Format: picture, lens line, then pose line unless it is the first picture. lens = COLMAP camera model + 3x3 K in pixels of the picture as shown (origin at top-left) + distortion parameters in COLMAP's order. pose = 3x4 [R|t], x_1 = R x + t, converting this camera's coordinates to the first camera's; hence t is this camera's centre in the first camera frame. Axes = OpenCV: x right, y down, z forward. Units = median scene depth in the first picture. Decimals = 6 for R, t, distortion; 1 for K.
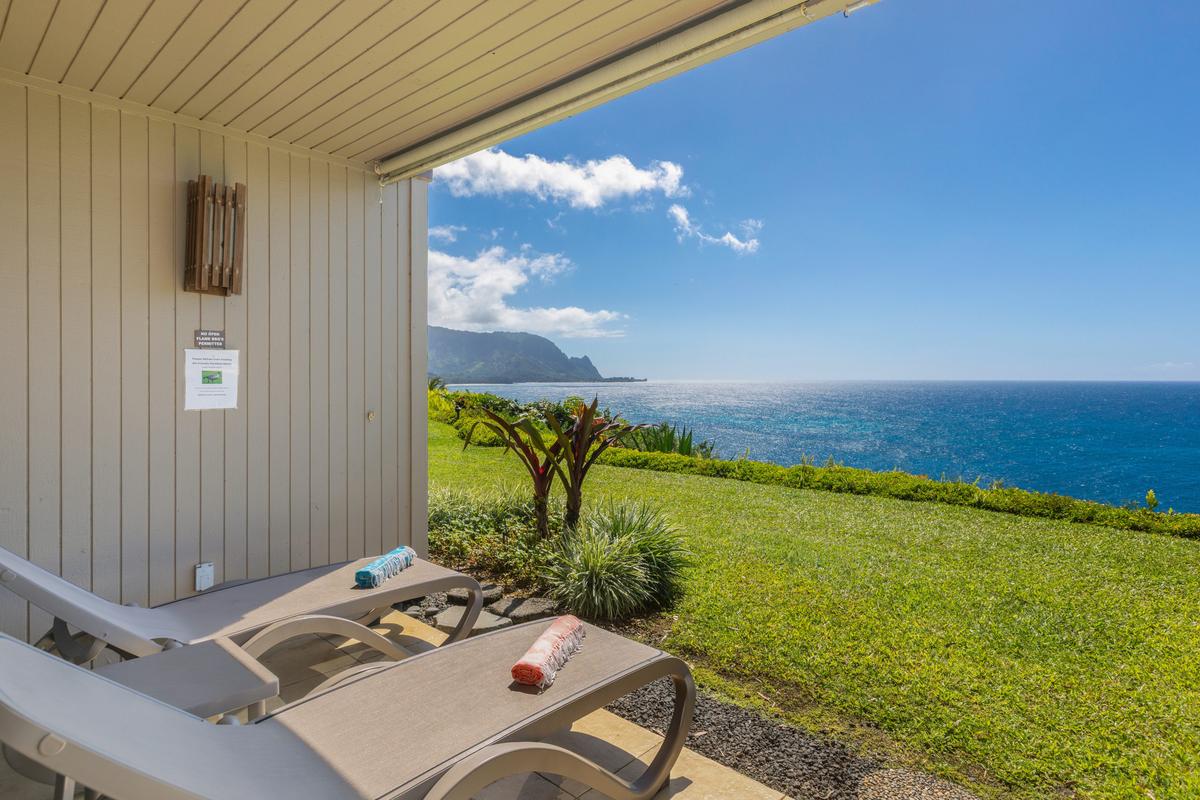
lens RADIAL K [[633.9, 0, 604.8], [0, 633.9, 379.4], [0, 0, 1]] dist [-0.000272, -0.001057]
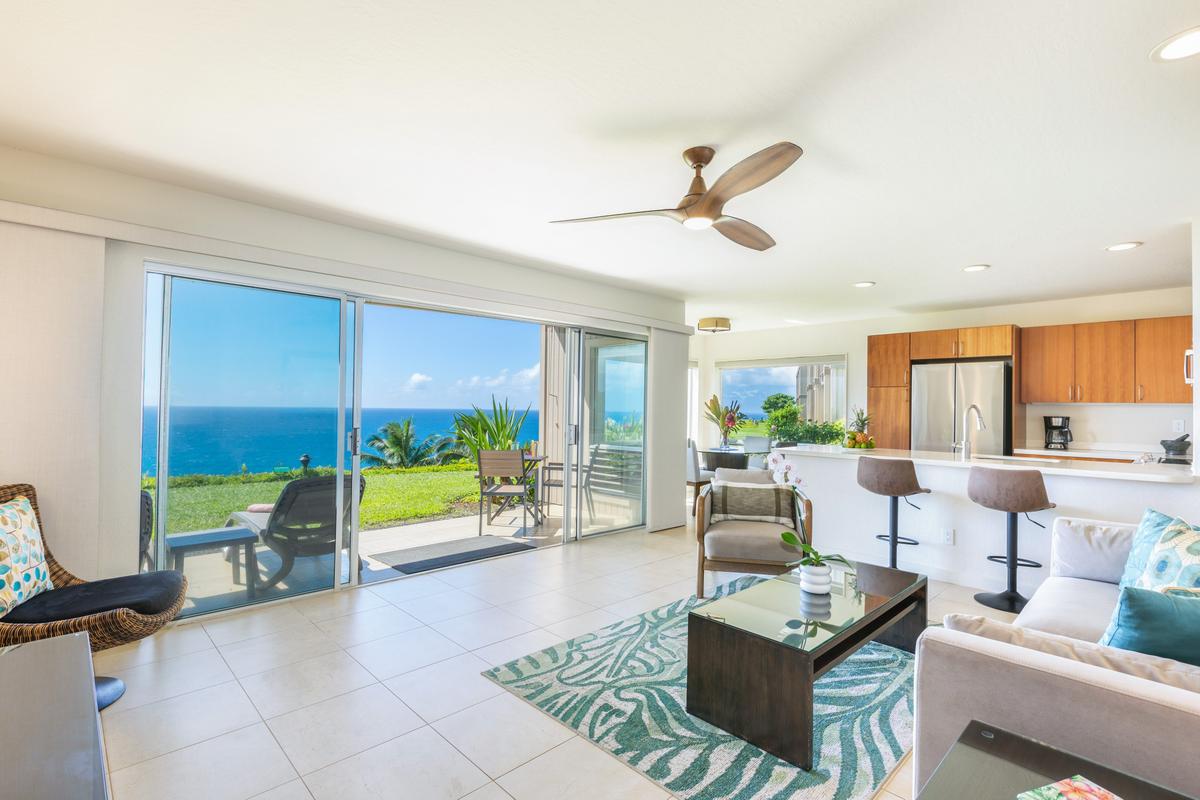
lens RADIAL K [[567.0, 0, 600.0], [0, 567.0, 400.0], [0, 0, 1]] dist [-0.001080, -0.000380]
pose [[0.068780, 0.012620, 0.997552, -1.016685], [-0.008461, 0.999891, -0.012066, -0.001576], [-0.997596, -0.007610, 0.068879, -0.222108]]
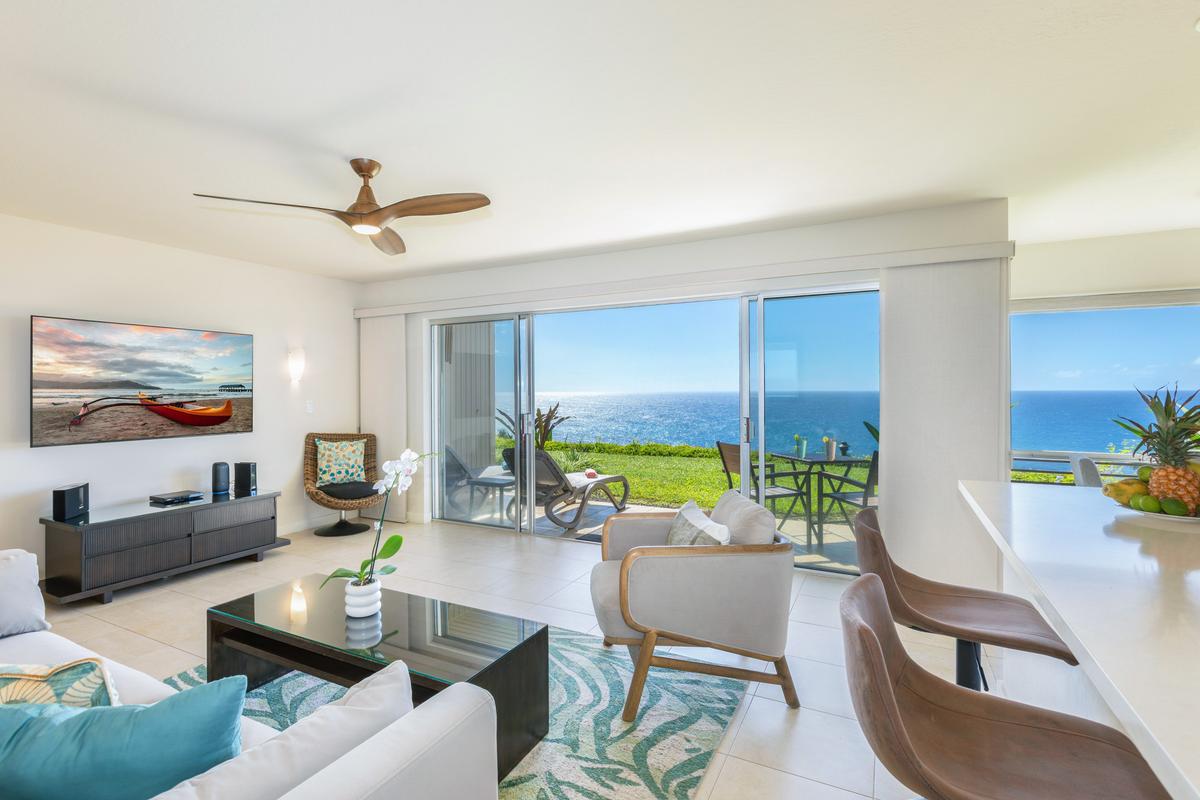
lens RADIAL K [[575.5, 0, 571.7], [0, 575.5, 390.4], [0, 0, 1]] dist [0.000469, 0.000003]
pose [[0.972585, -0.006550, 0.232455, -0.400821], [0.007283, 0.999971, -0.002294, -0.010287], [-0.232433, 0.003924, 0.972604, -0.901760]]
